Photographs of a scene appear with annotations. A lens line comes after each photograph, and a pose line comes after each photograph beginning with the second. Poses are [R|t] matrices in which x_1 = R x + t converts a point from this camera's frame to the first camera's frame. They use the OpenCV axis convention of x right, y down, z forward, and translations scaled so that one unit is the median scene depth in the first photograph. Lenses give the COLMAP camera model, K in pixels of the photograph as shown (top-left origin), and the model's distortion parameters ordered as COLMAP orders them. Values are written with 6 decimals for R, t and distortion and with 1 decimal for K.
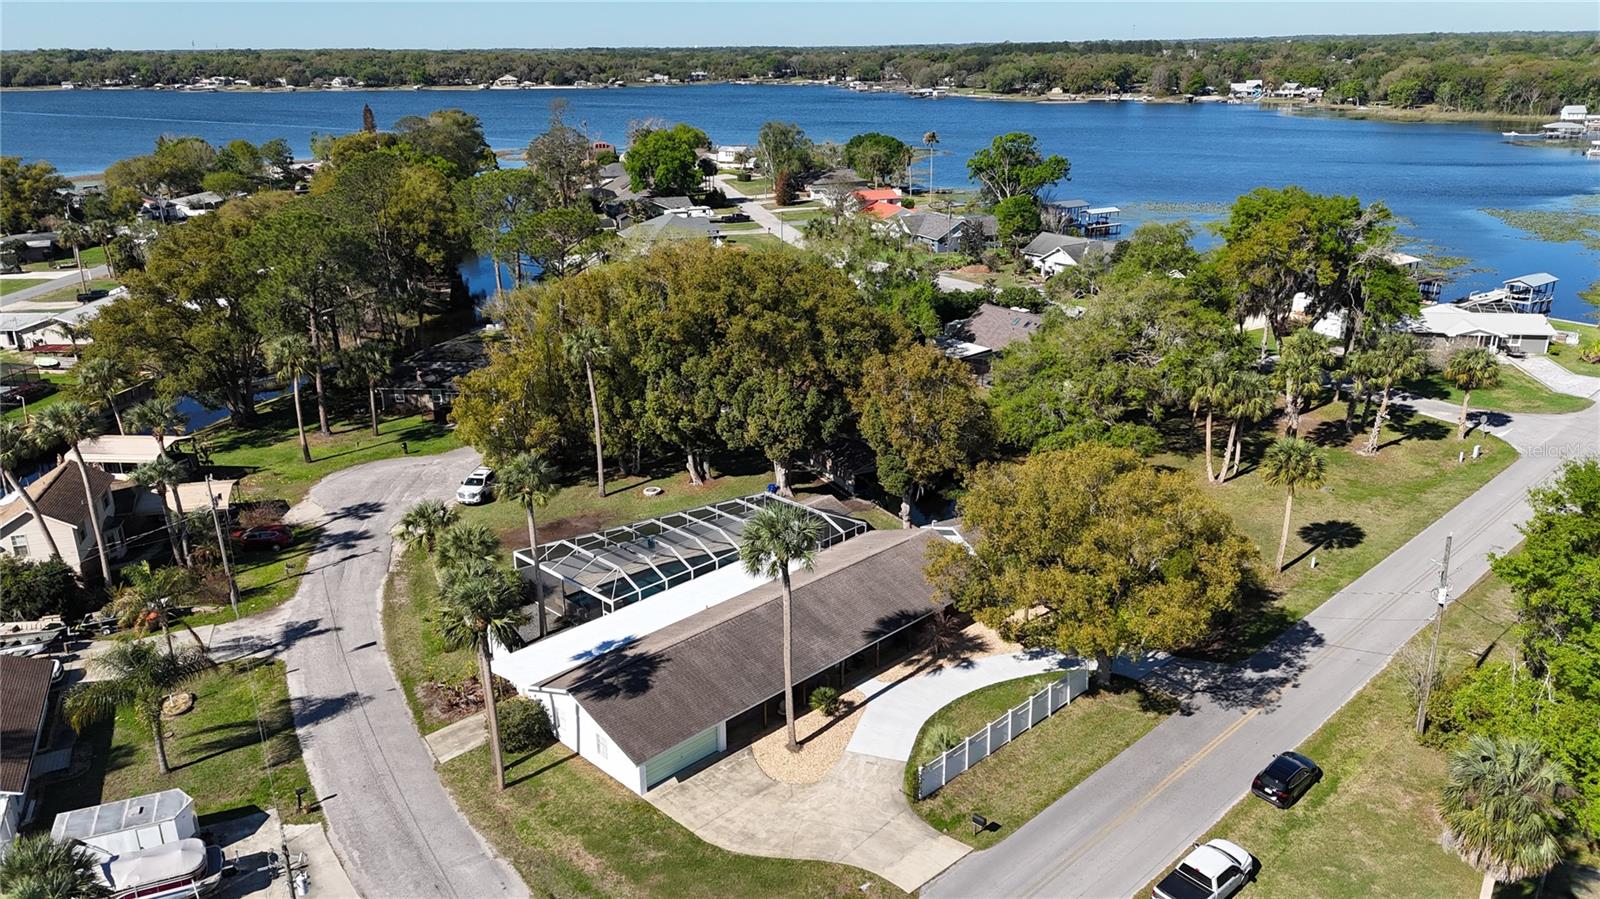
lens RADIAL K [[1162.8, 0, 805.6], [0, 1162.8, 447.8], [0, 0, 1]] dist [0.074056, -0.062991]
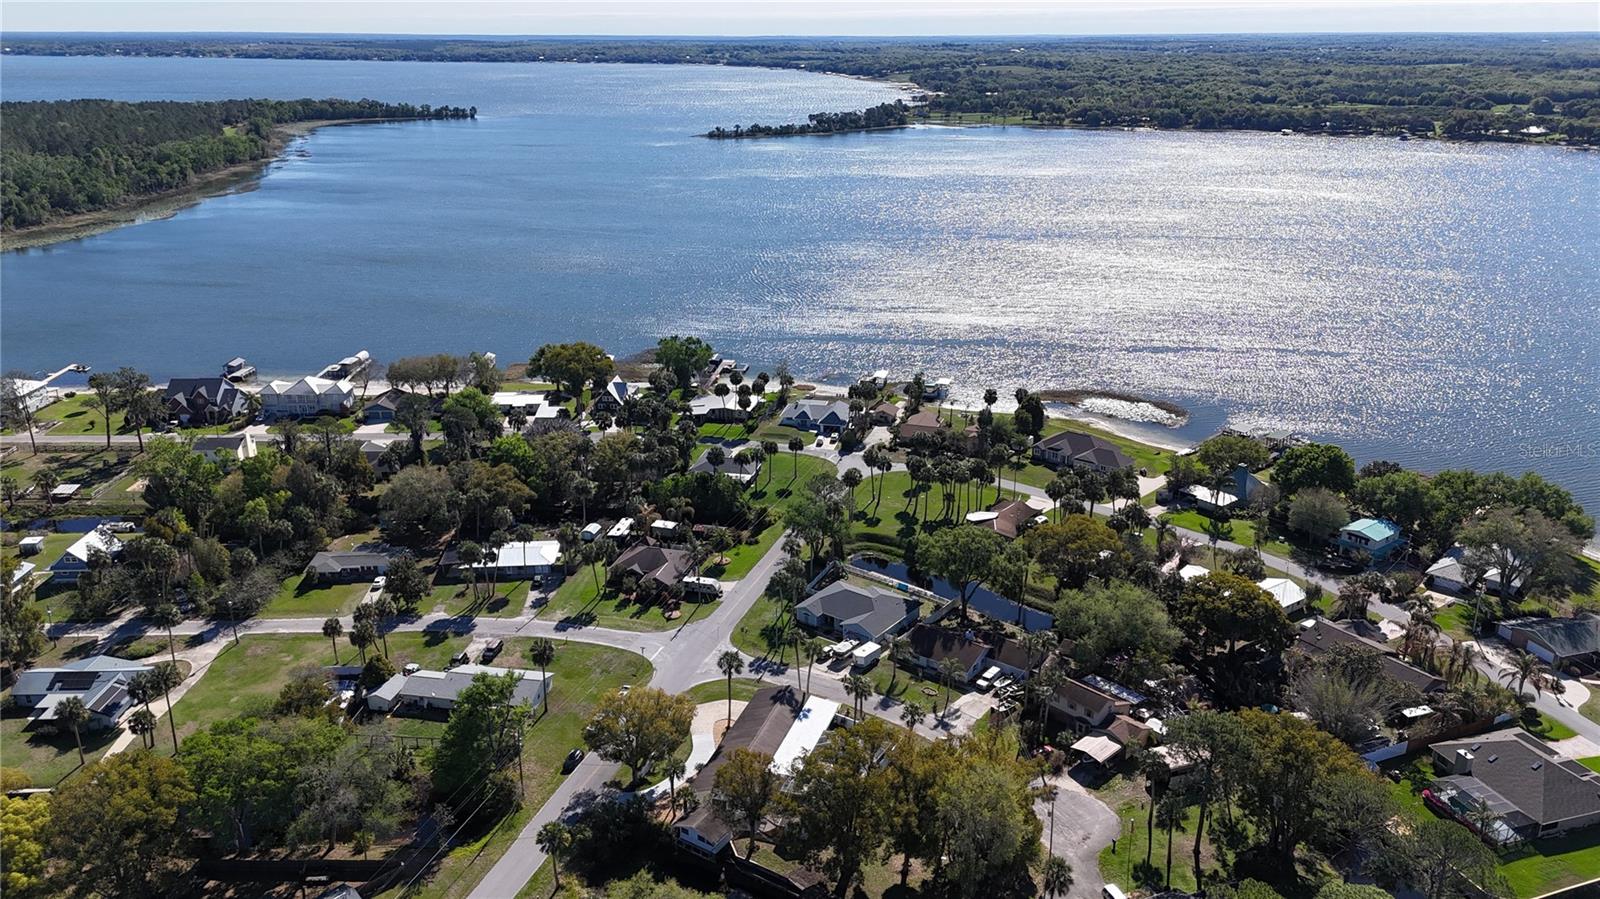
lens RADIAL K [[1162.8, 0, 801.3], [0, 1162.8, 455.6], [0, 0, 1]] dist [0.074056, -0.062991]
pose [[-0.893912, 0.163499, -0.417360, 0.610976], [-0.135967, 0.788328, 0.600043, -1.351979], [0.427123, 0.593133, -0.682466, 1.716748]]
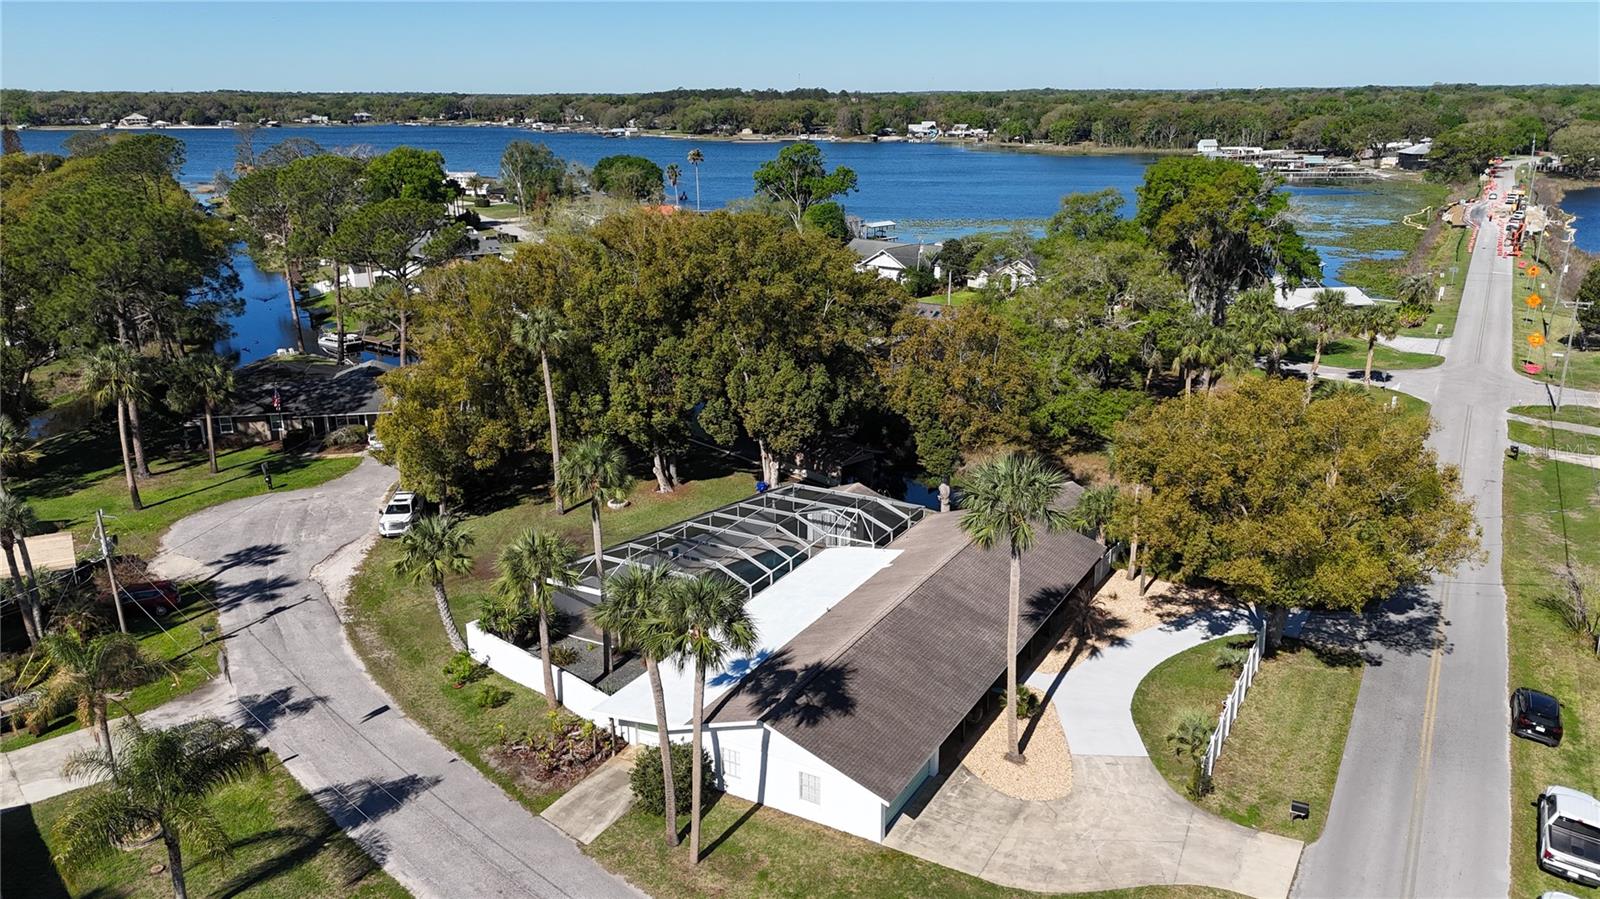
lens RADIAL K [[1162.8, 0, 804.6], [0, 1162.8, 448.9], [0, 0, 1]] dist [0.074056, -0.062991]
pose [[0.963195, -0.071650, 0.259079, -0.218700], [0.081248, 0.996341, -0.026517, 0.031773], [-0.256232, 0.046590, 0.965492, 0.148600]]
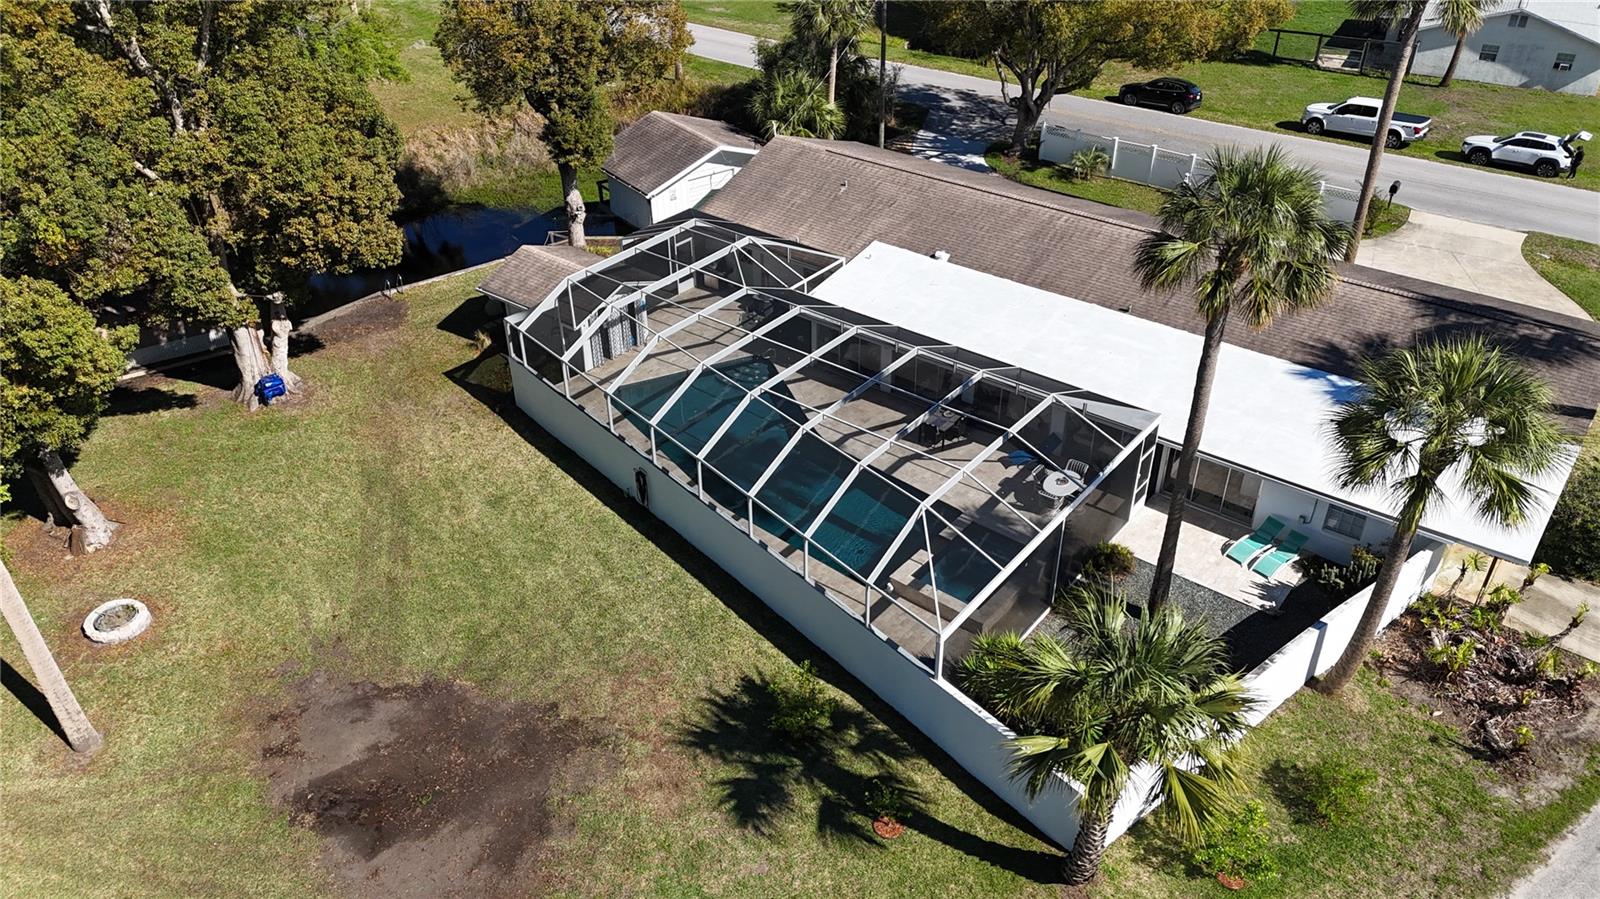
lens RADIAL K [[1162.8, 0, 805.3], [0, 1162.8, 453.1], [0, 0, 1]] dist [0.074056, -0.062991]
pose [[-0.121465, -0.544897, 0.829658, -0.373804], [0.327191, 0.767152, 0.551747, -0.102308], [-0.937119, 0.338475, 0.085104, 0.800361]]
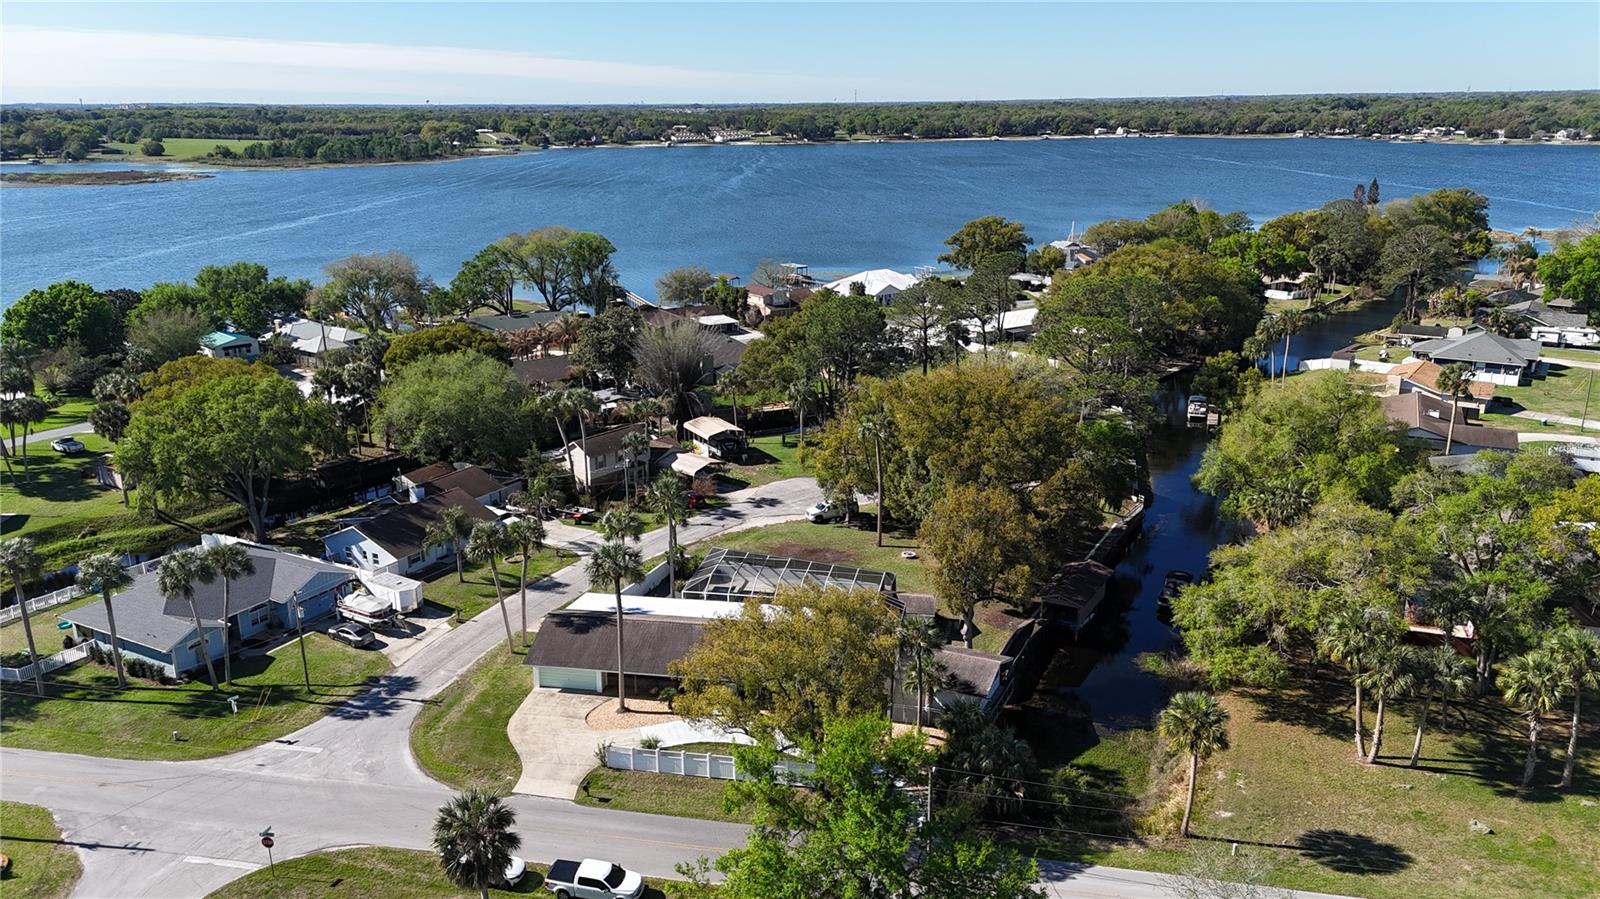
lens RADIAL K [[1162.8, 0, 813.0], [0, 1162.8, 453.8], [0, 0, 1]] dist [0.074056, -0.062991]
pose [[0.574889, 0.241741, -0.781706, 0.742372], [-0.263165, 0.959226, 0.103100, -0.163700], [0.774756, 0.146446, 0.615066, 0.151218]]
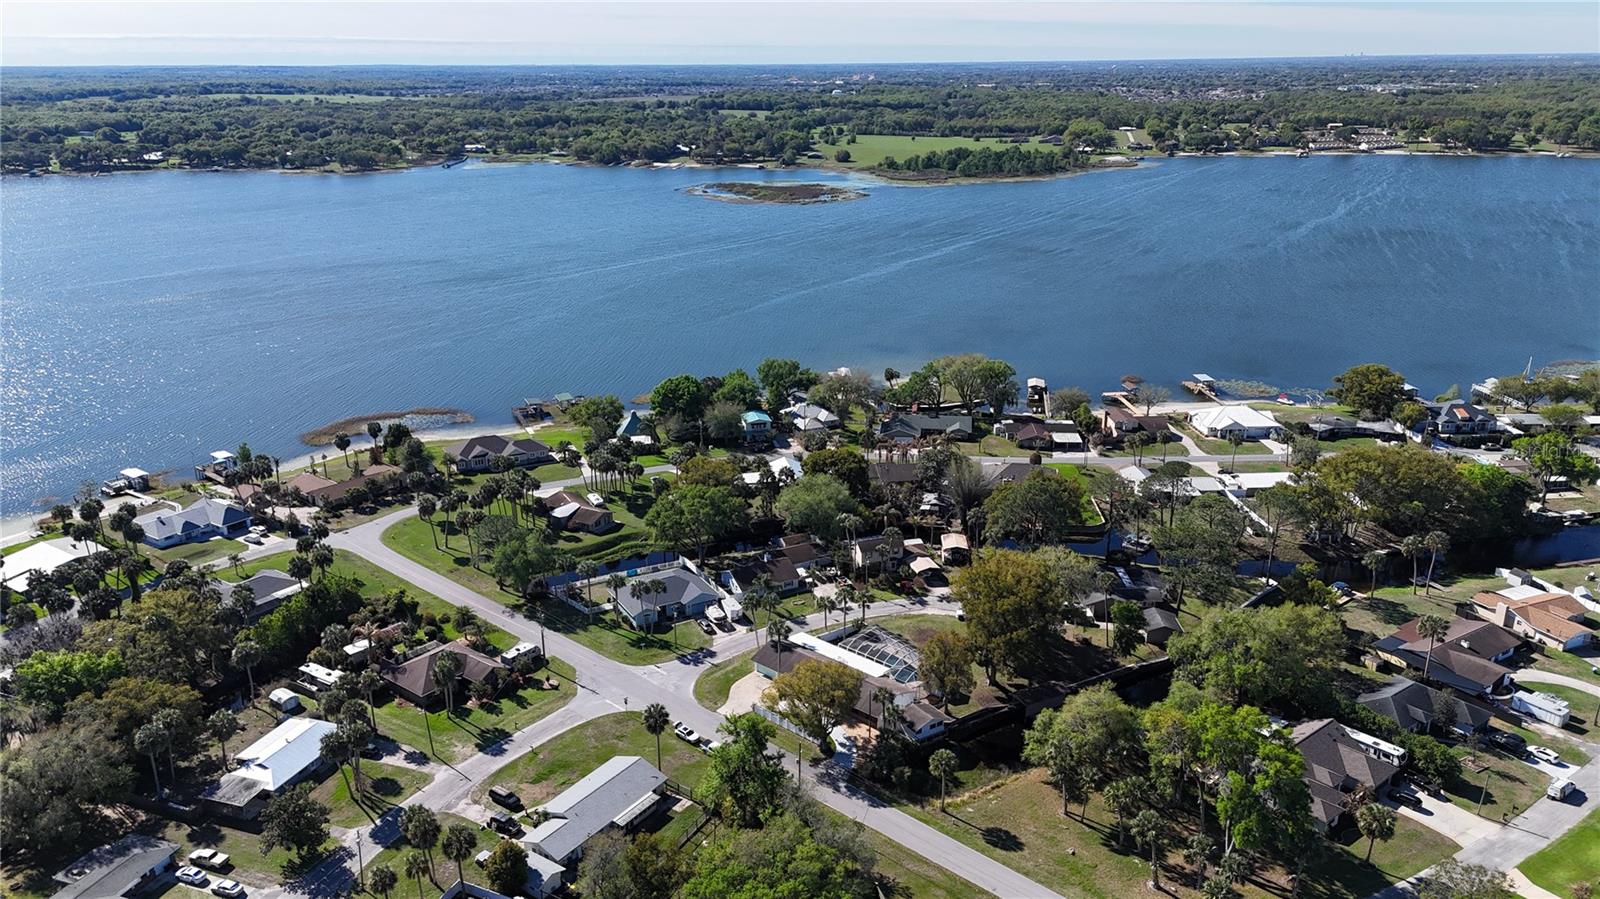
lens RADIAL K [[1162.8, 0, 816.6], [0, 1162.8, 438.9], [0, 0, 1]] dist [0.074056, -0.062991]
pose [[0.064137, 0.316538, -0.946409, 1.822093], [-0.322501, 0.904049, 0.280515, -0.850778], [0.944394, 0.287227, 0.160067, 0.228601]]
